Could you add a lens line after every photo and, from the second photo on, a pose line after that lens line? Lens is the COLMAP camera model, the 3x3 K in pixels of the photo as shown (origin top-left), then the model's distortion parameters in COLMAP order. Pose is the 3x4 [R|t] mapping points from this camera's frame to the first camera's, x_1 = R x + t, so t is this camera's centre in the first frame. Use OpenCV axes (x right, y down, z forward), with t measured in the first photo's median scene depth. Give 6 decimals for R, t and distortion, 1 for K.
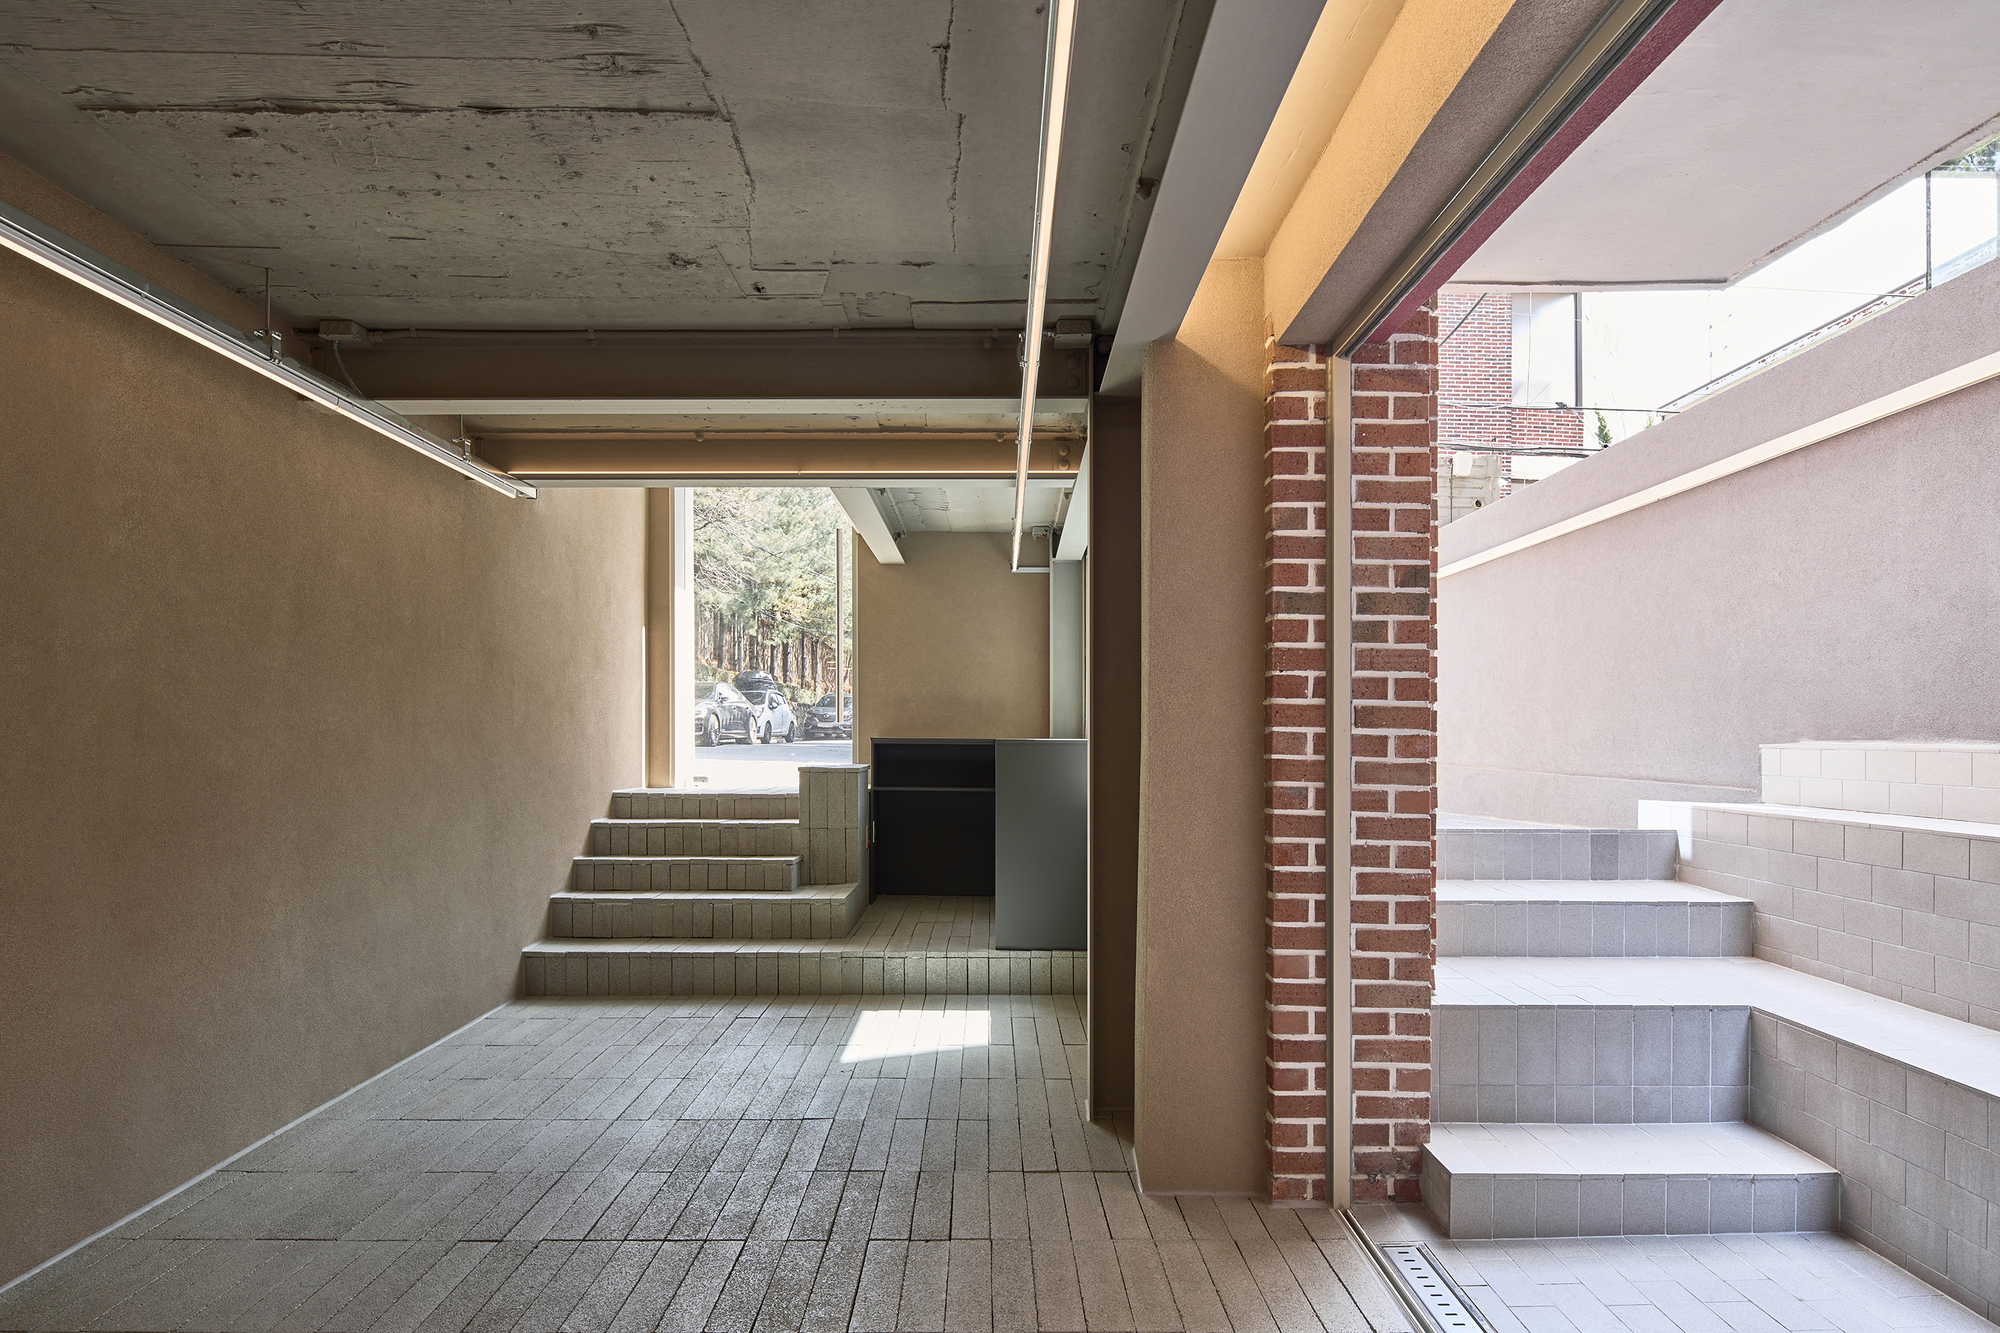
lens RADIAL K [[1088.9, 0, 995.7], [0, 1088.9, 790.8], [0, 0, 1]] dist [-0.005513, -0.003168]
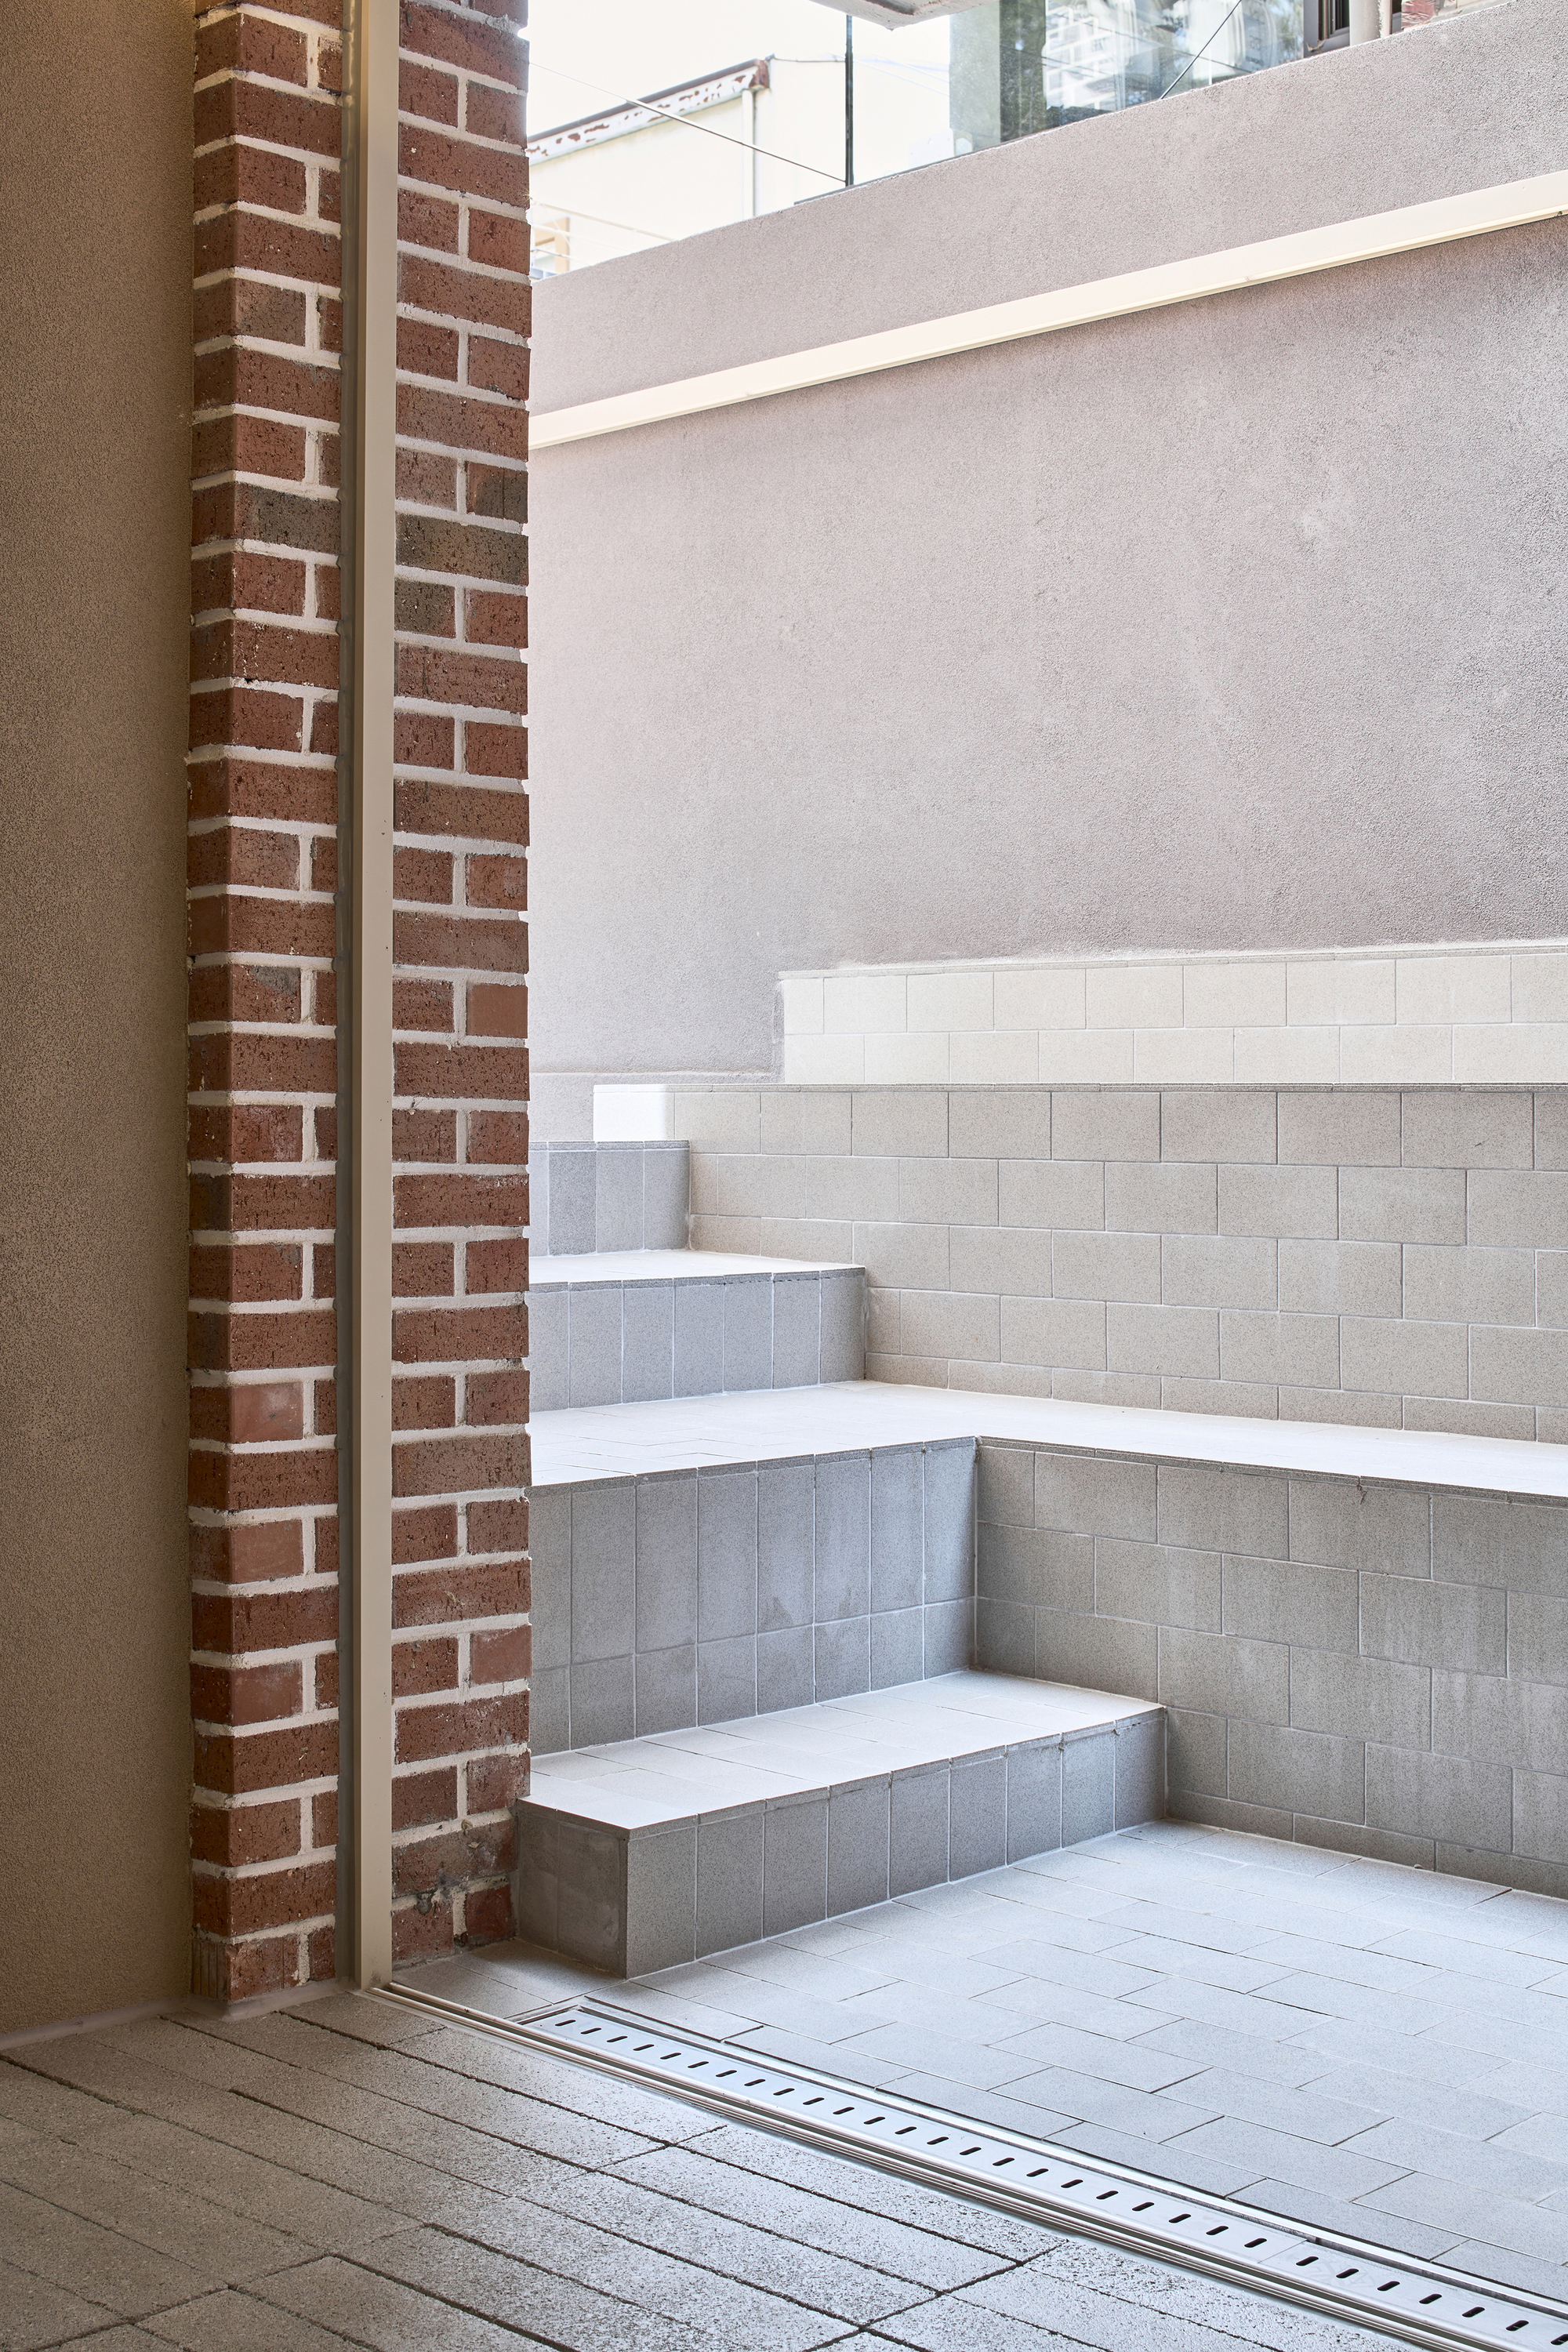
lens RADIAL K [[3031.8, 0, 784.0], [0, 3031.8, 1176.0], [0, 0, 1]] dist [-0.065851, -0.007918]
pose [[0.702608, -0.018041, 0.711348, -0.395895], [0.032916, 0.999432, -0.007165, 0.088318], [-0.710815, 0.028449, 0.702803, 0.066984]]
